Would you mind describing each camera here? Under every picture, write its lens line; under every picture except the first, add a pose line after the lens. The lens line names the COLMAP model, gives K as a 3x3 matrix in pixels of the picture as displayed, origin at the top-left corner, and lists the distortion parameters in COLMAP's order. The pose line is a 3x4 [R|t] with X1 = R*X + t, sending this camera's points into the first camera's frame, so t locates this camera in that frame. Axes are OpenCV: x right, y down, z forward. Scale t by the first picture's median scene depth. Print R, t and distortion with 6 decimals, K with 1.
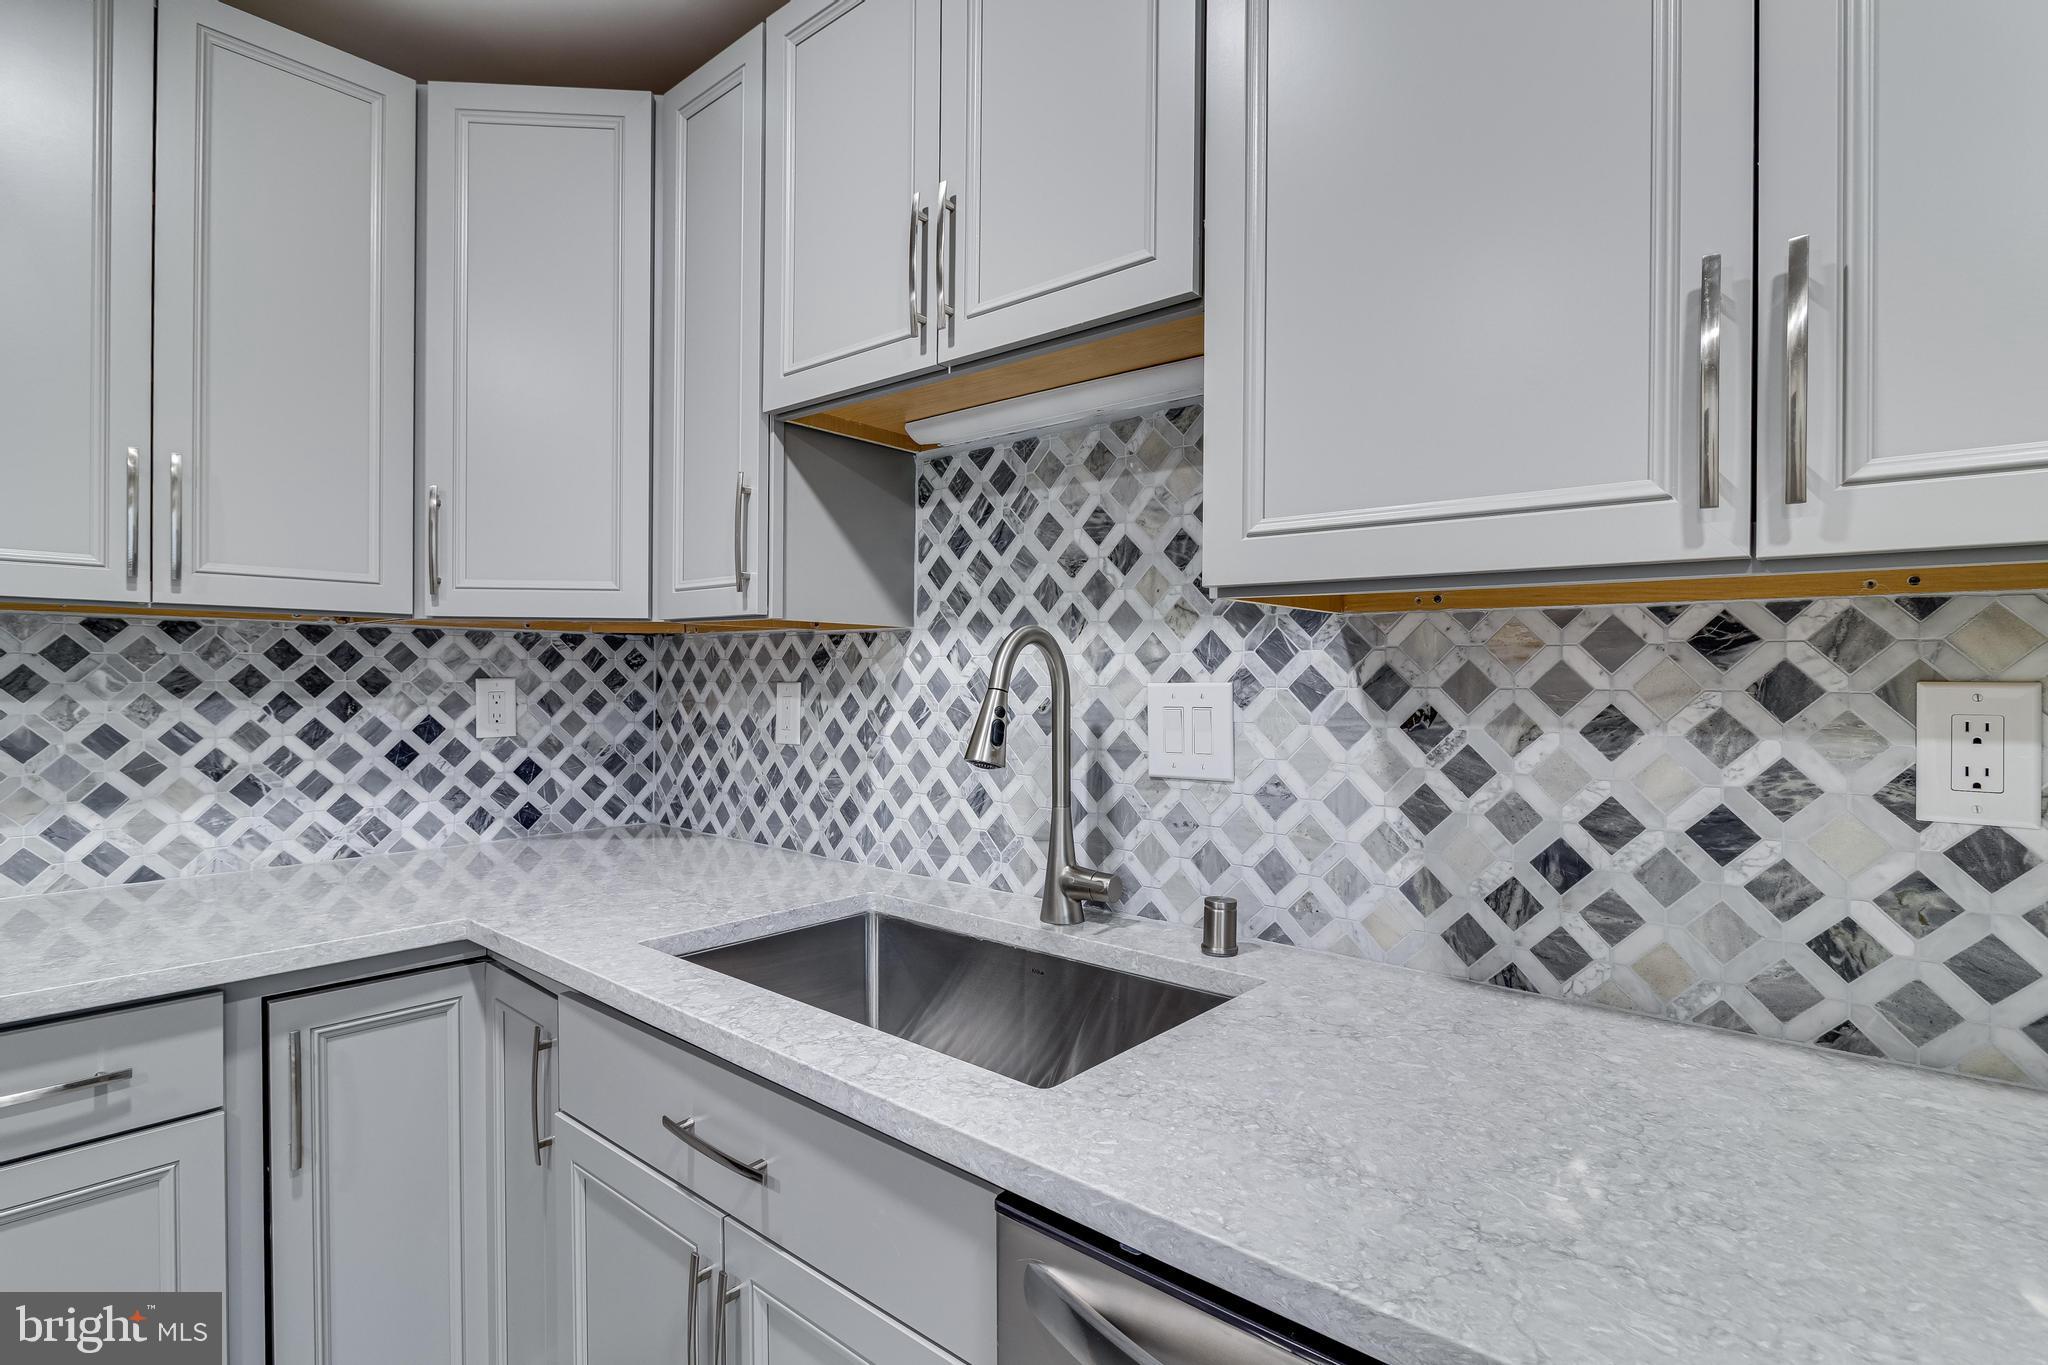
lens RADIAL K [[1008.2, 0, 1012.9], [0, 1008.2, 676.2], [0, 0, 1]] dist [0.000773, -0.003080]
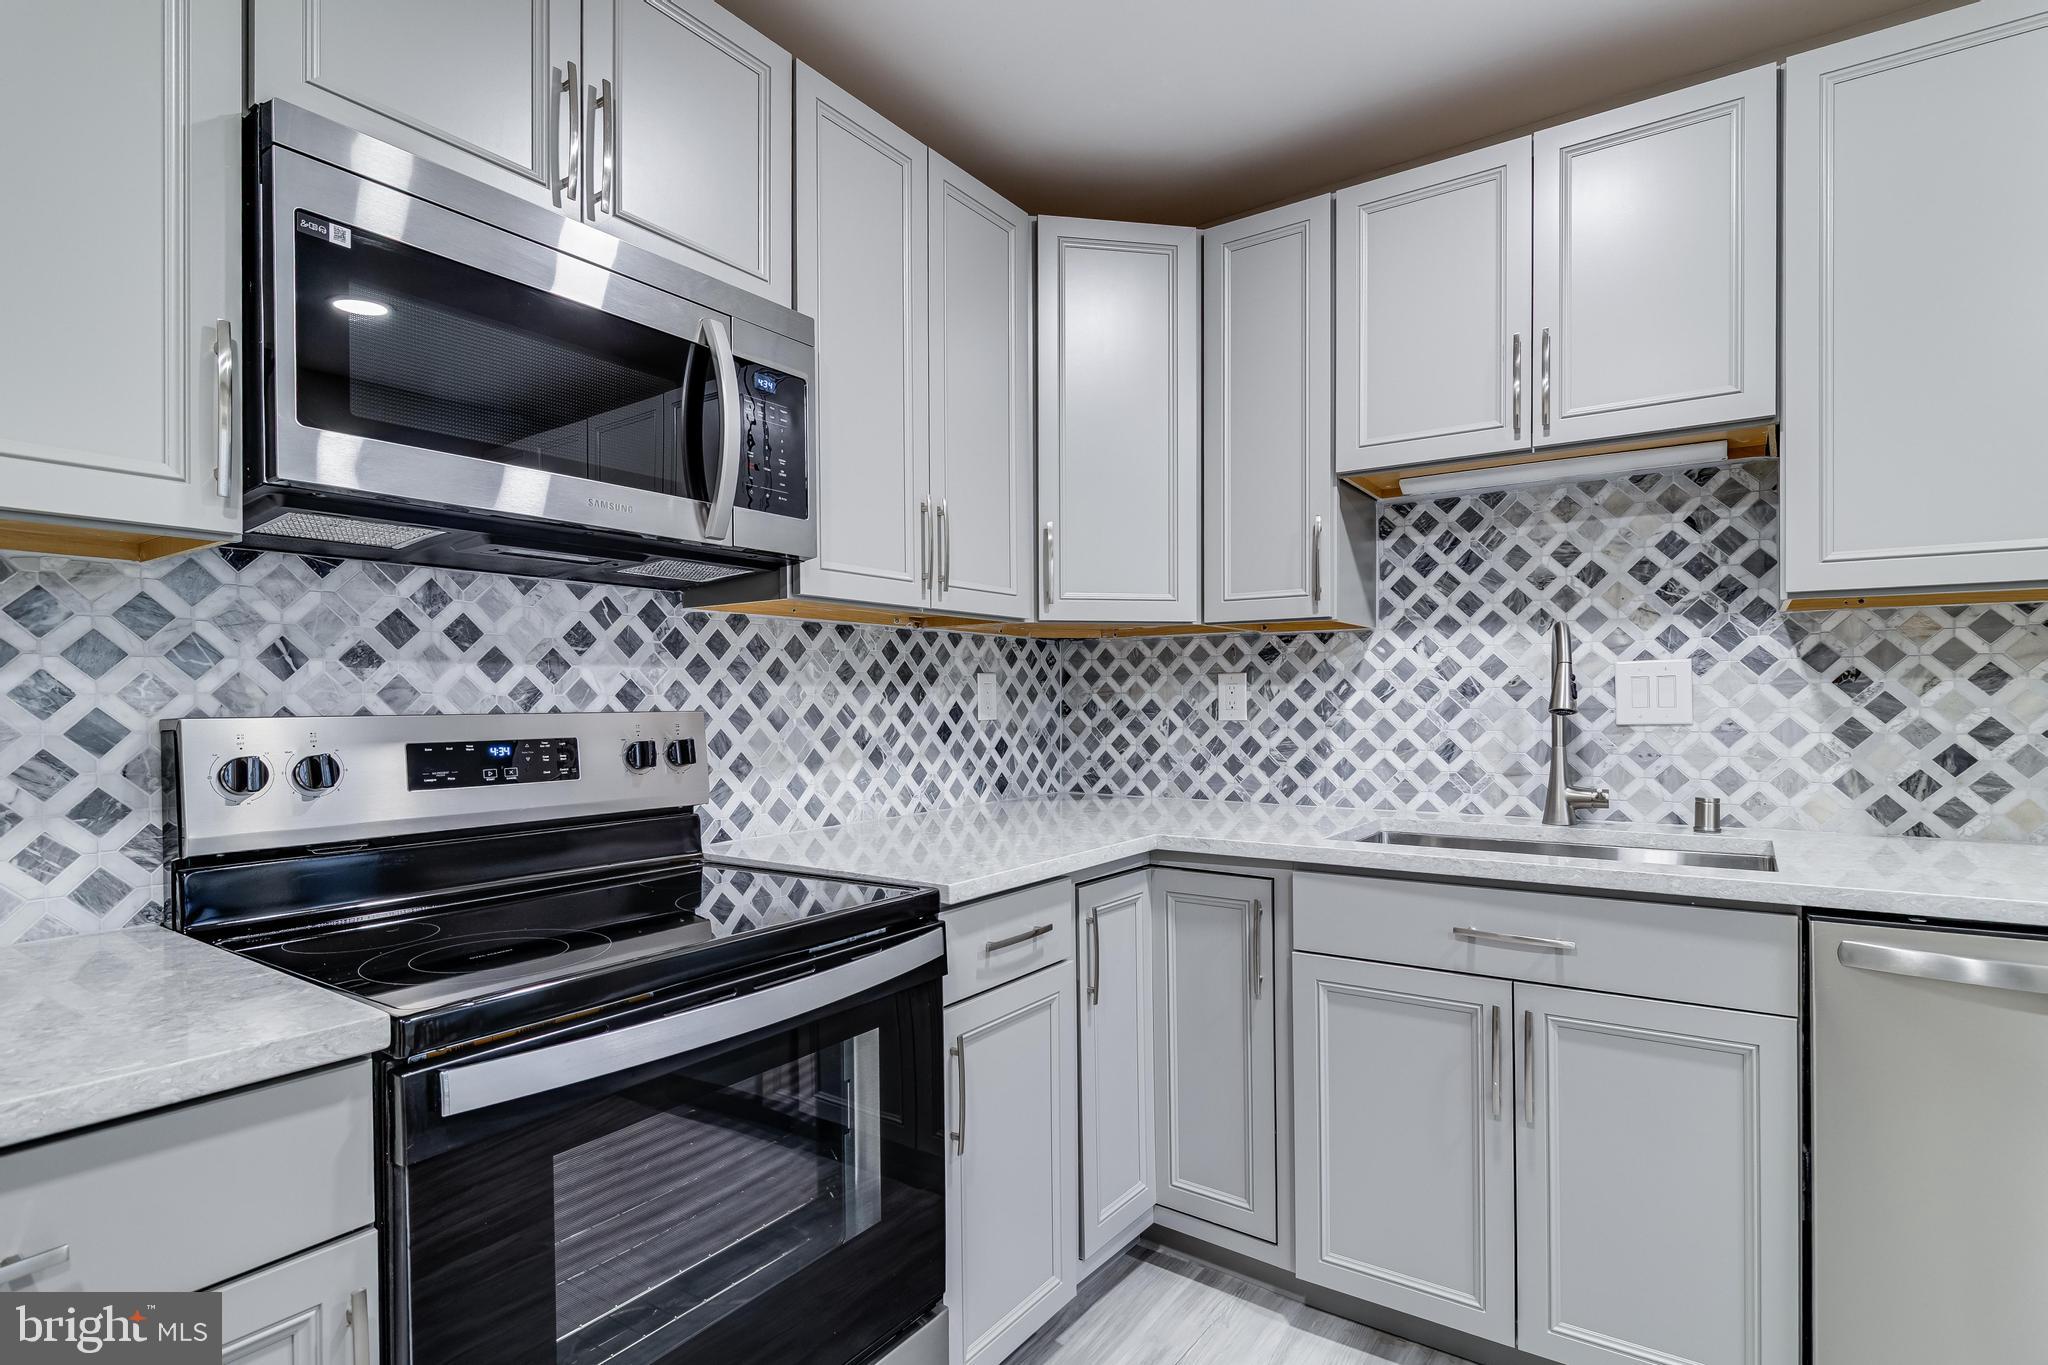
lens RADIAL K [[1008.2, 0, 1025.2], [0, 1008.2, 711.2], [0, 0, 1]] dist [0.000773, -0.003080]
pose [[0.994064, -0.013032, 0.108017, -0.736656], [0.011939, 0.999871, 0.010759, 0.044567], [-0.108143, -0.009405, 0.994091, -0.310361]]
